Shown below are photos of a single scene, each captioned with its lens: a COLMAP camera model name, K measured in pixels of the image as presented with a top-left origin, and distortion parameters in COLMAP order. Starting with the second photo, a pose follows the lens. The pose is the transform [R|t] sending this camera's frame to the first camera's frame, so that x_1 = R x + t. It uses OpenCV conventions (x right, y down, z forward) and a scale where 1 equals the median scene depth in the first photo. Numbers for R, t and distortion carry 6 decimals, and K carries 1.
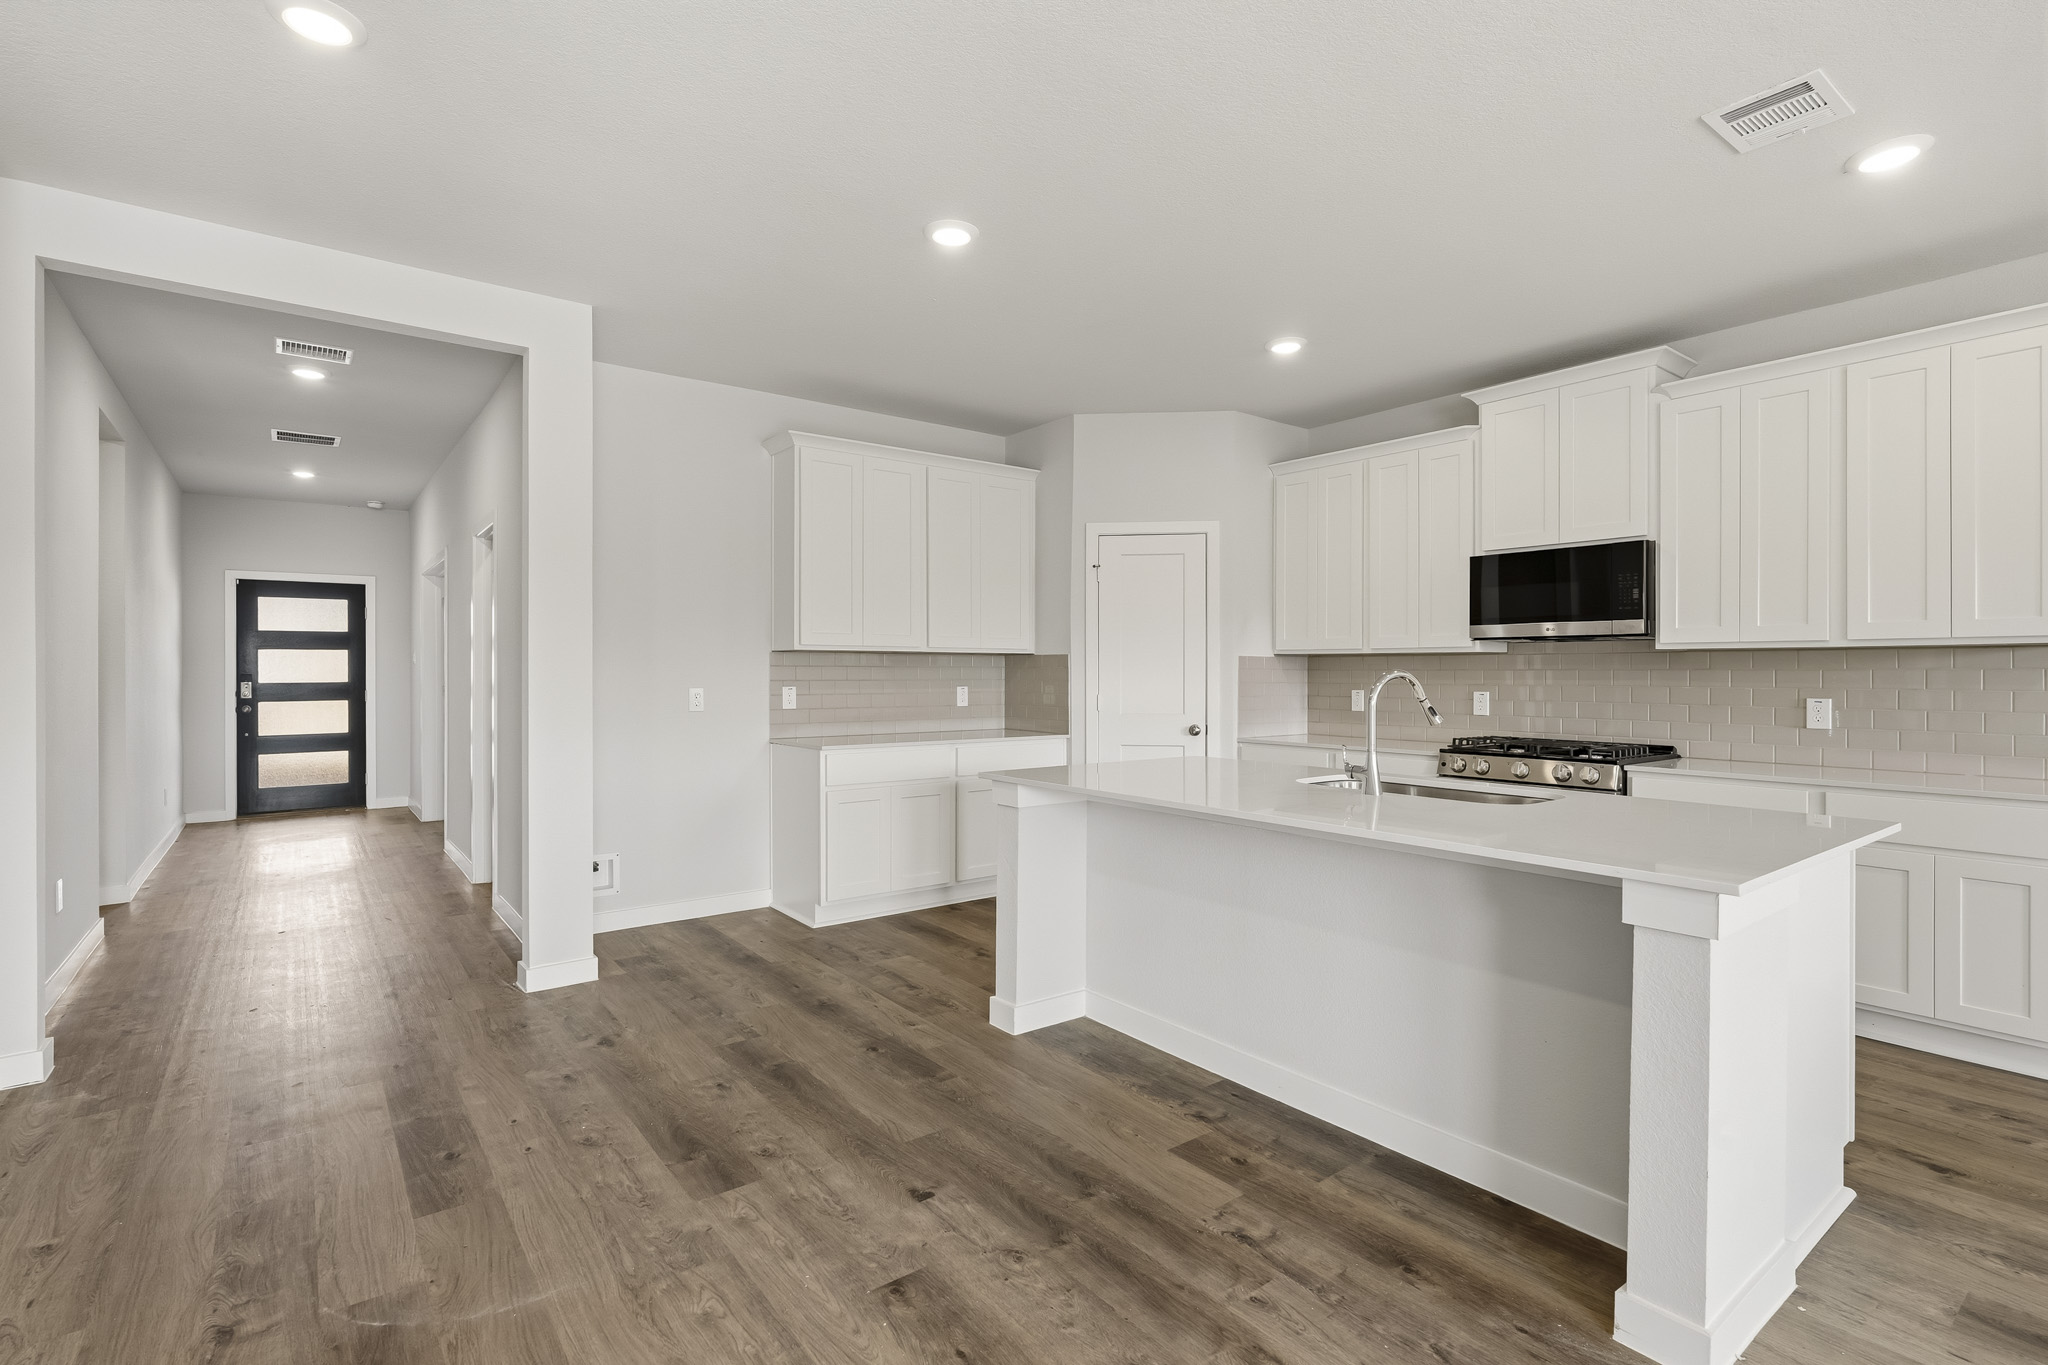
lens RADIAL K [[955.8, 0, 1024.0], [0, 955.8, 682.5], [0, 0, 1]] dist [0.003525, 0.000958]
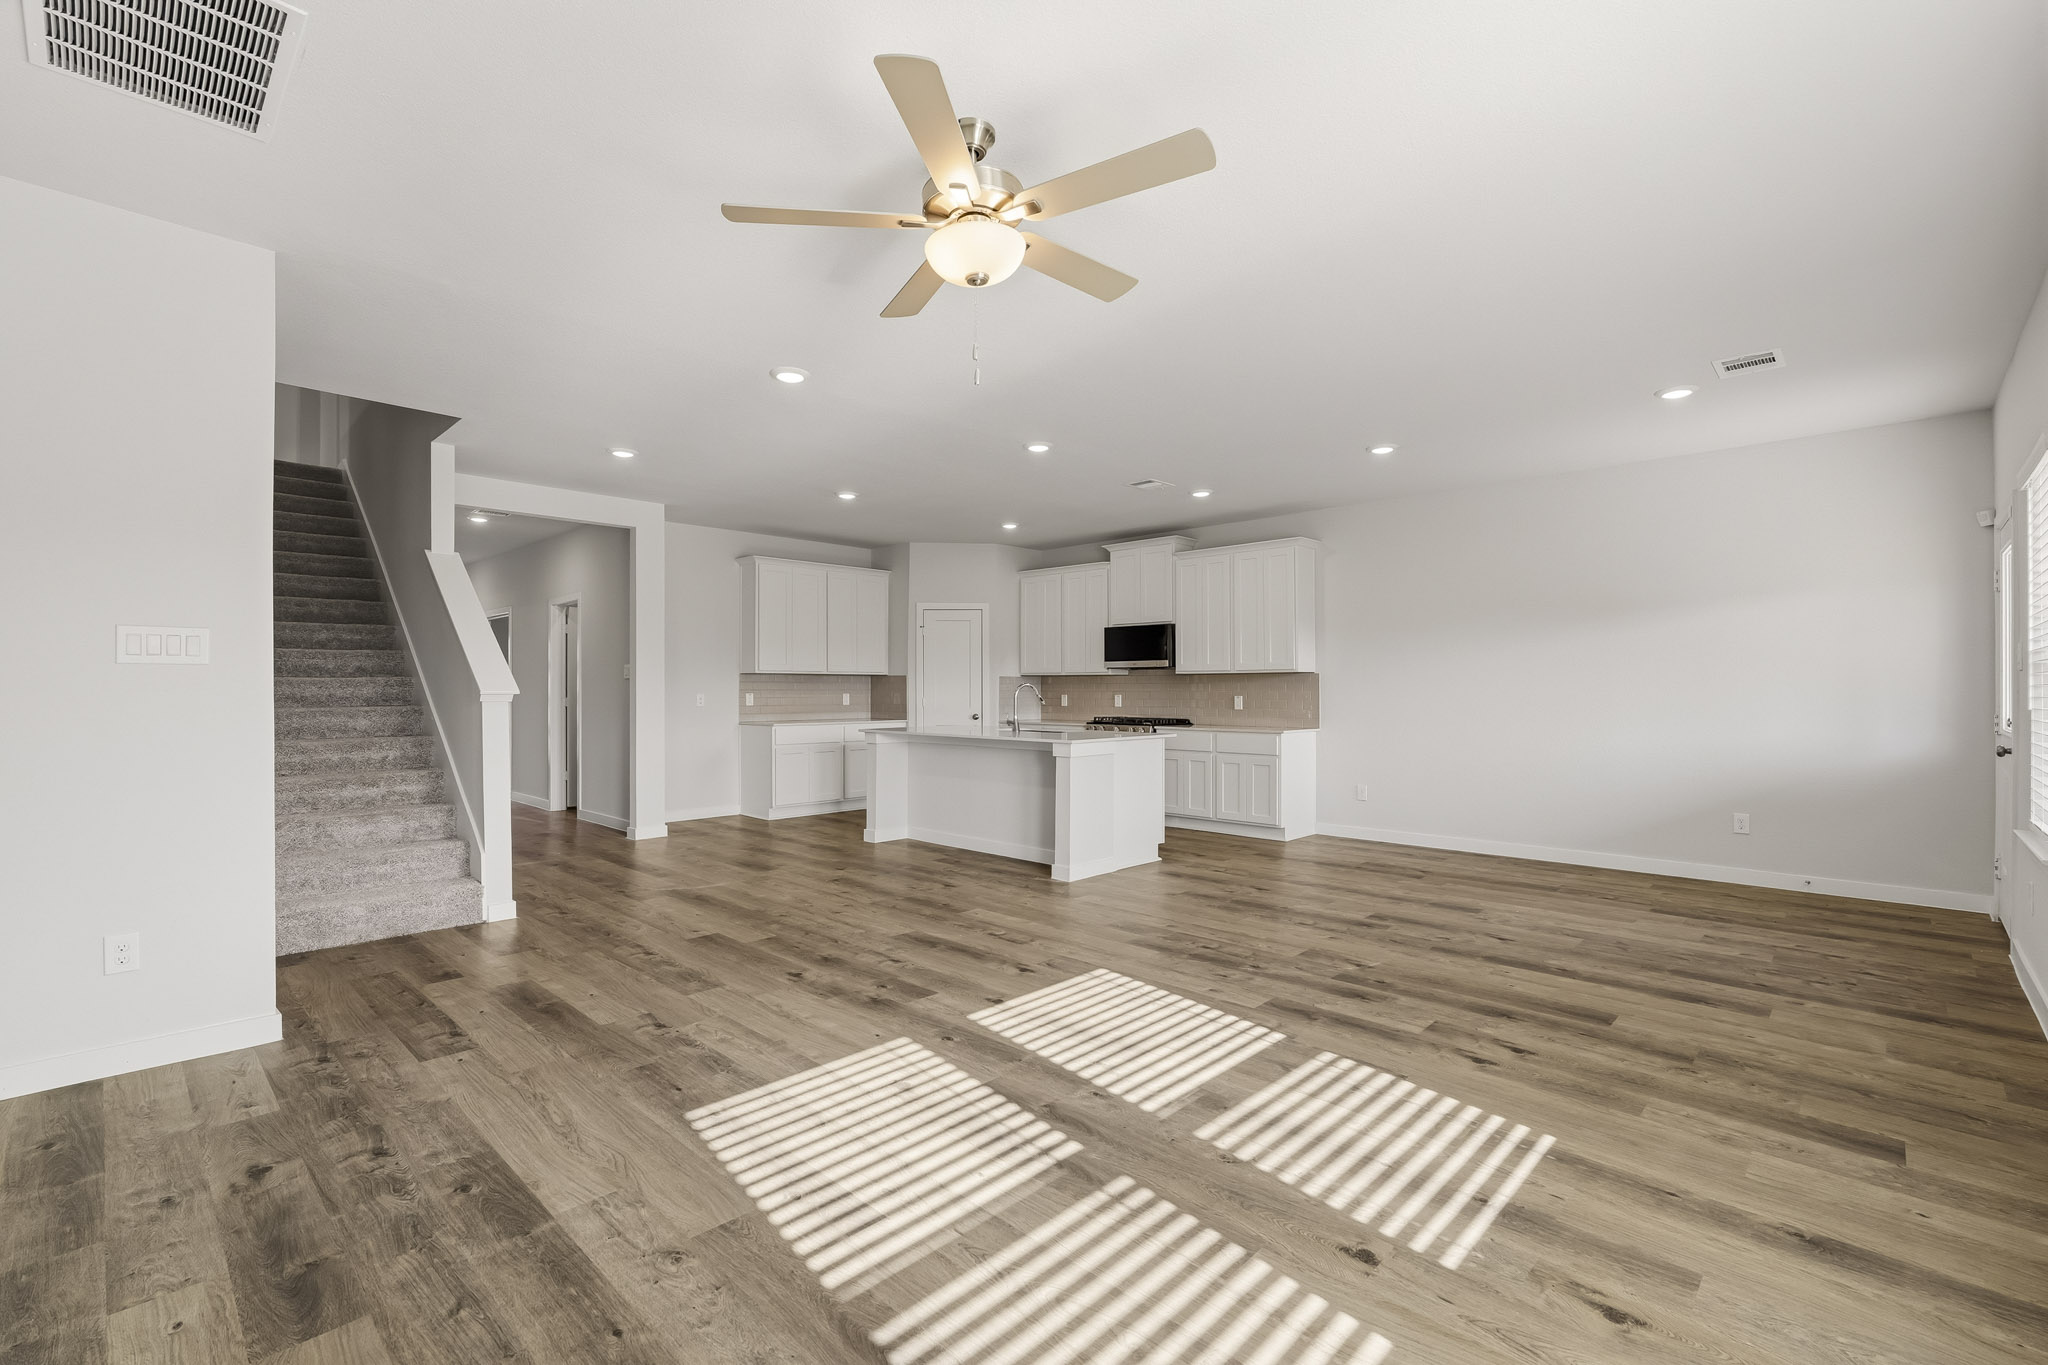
lens RADIAL K [[894.2, 0, 1018.7], [0, 894.2, 682.0], [0, 0, 1]] dist [0.000567, 0.000477]
pose [[0.989896, -0.000460, 0.141794, 0.021730], [0.003091, 0.999827, -0.018339, 0.019471], [-0.141761, 0.018592, 0.989726, -0.922693]]
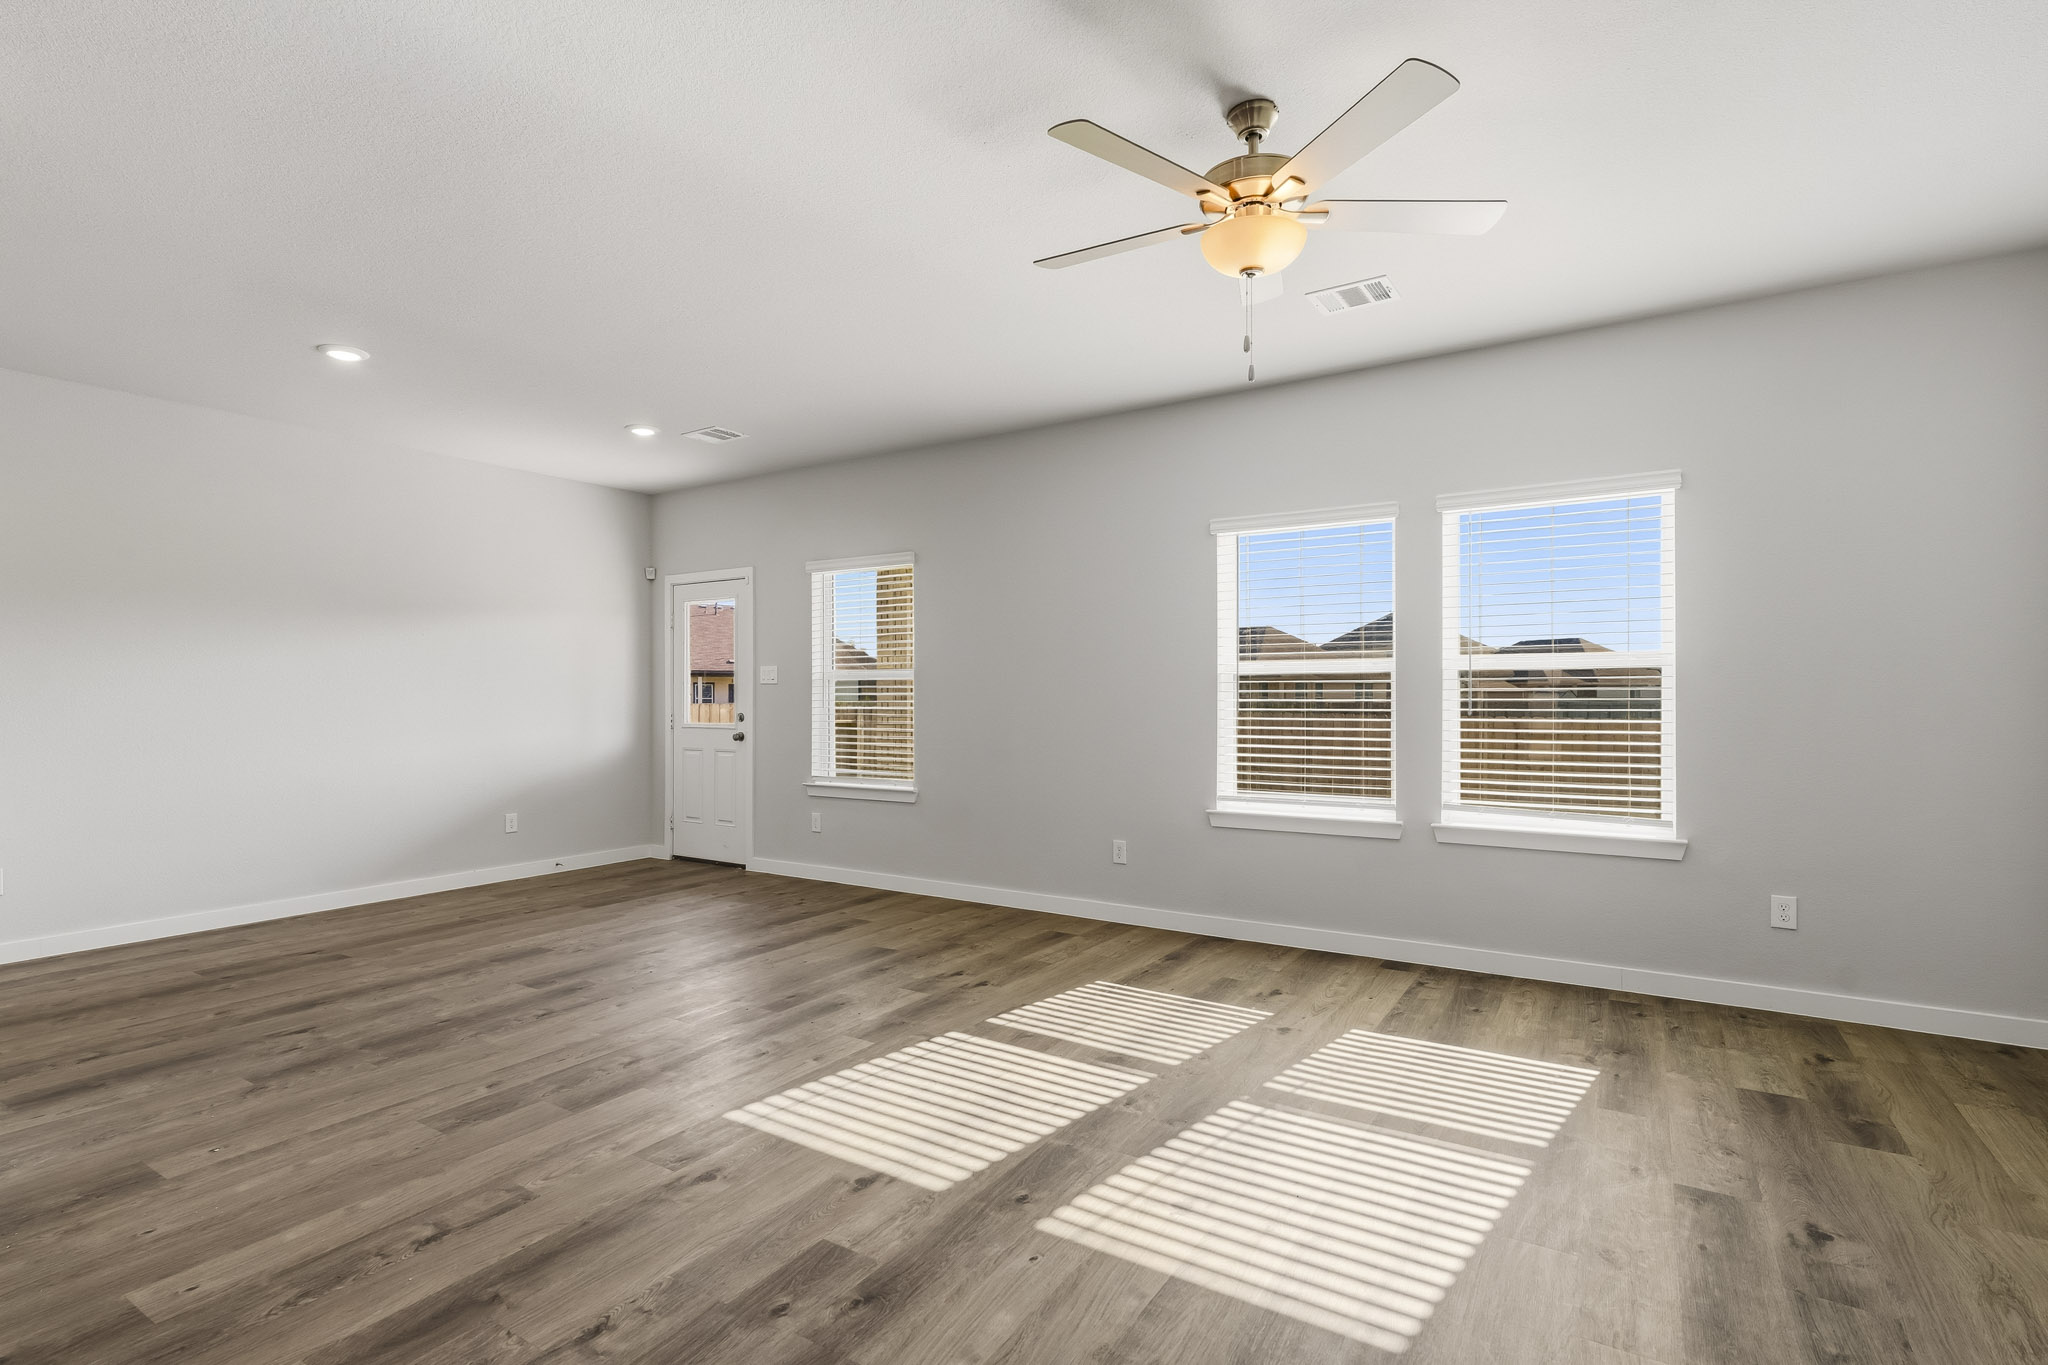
lens RADIAL K [[987.1, 0, 1024.0], [0, 987.1, 682.5], [0, 0, 1]] dist [0.009675, 0.000532]
pose [[-0.338526, 0.011382, 0.940888, -0.469990], [0.013301, 0.999885, -0.007310, 0.009018], [-0.940863, 0.010040, -0.338638, 0.009419]]
